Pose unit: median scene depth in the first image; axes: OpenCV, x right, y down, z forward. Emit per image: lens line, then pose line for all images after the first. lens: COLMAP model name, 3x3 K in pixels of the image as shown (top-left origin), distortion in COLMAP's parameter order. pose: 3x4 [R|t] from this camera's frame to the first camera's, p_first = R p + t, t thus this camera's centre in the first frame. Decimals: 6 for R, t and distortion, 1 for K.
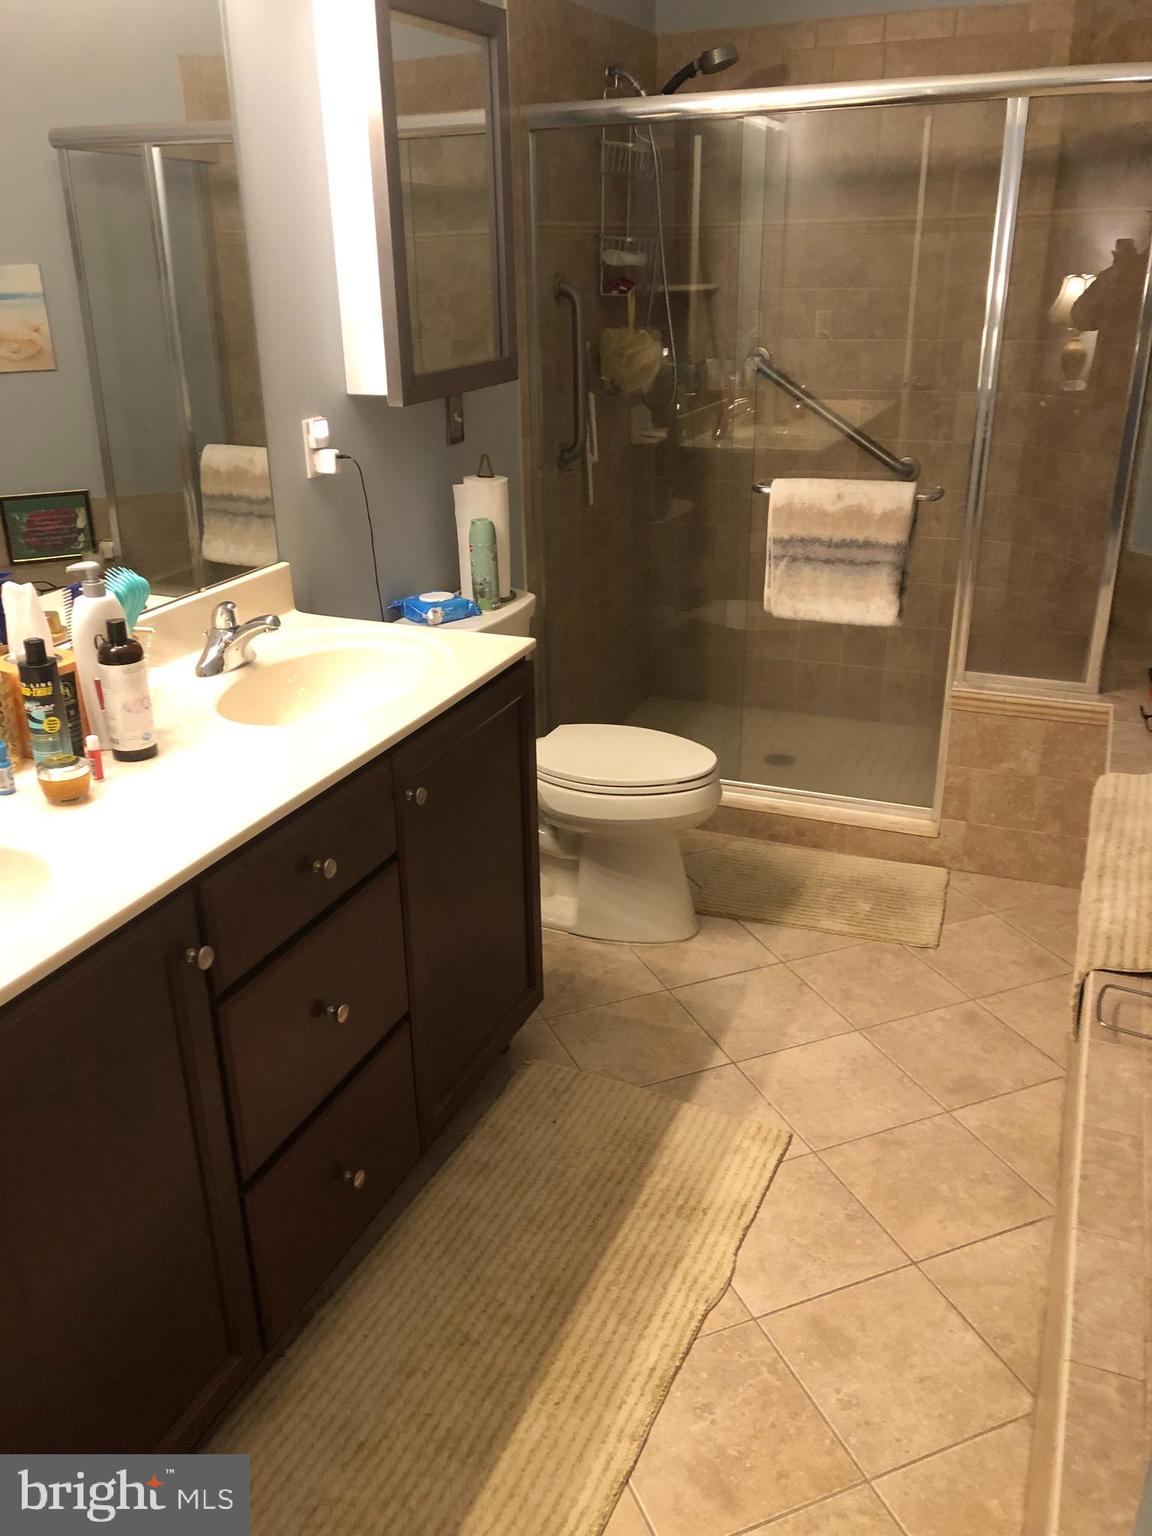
lens RADIAL K [[1252.7, 0, 570.4], [0, 1252.7, 763.3], [0, 0, 1]] dist [0.014813, 0.016120]
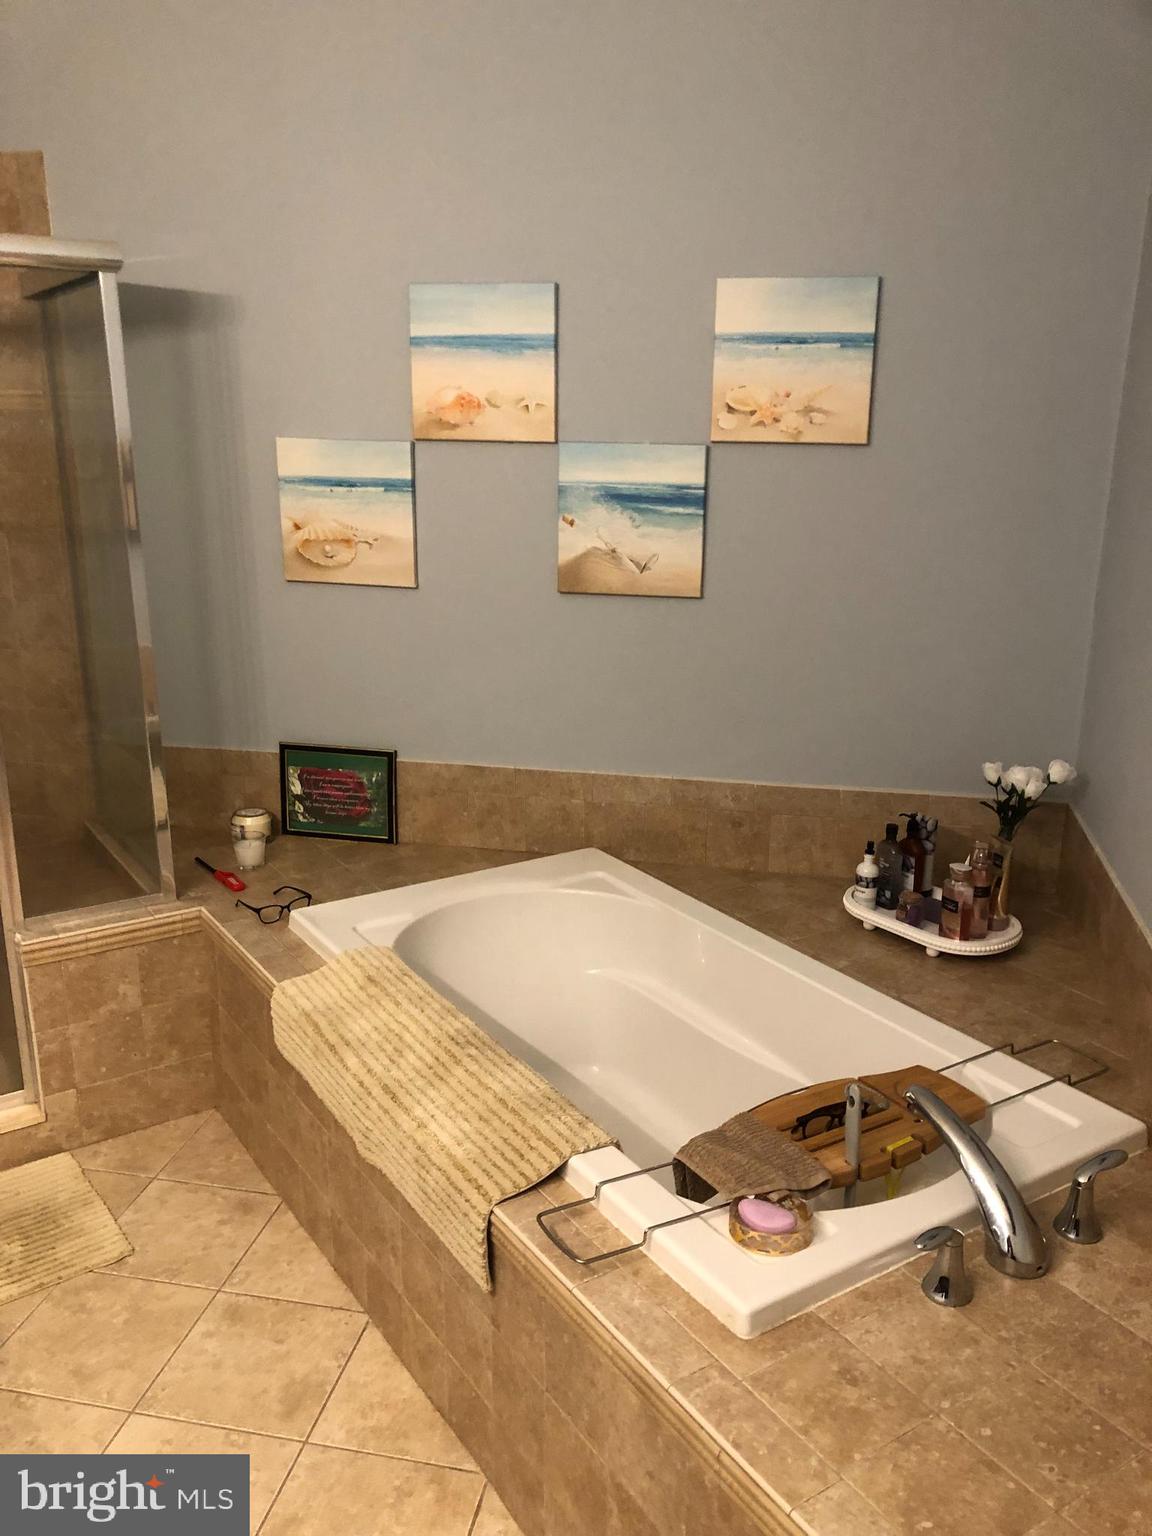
lens RADIAL K [[1252.7, 0, 573.4], [0, 1252.7, 783.8], [0, 0, 1]] dist [0.014813, 0.016120]
pose [[0.572992, -0.214548, 0.790980, -0.120081], [0.300545, 0.952897, 0.040750, -0.086070], [-0.762465, 0.214376, 0.610484, 0.201597]]
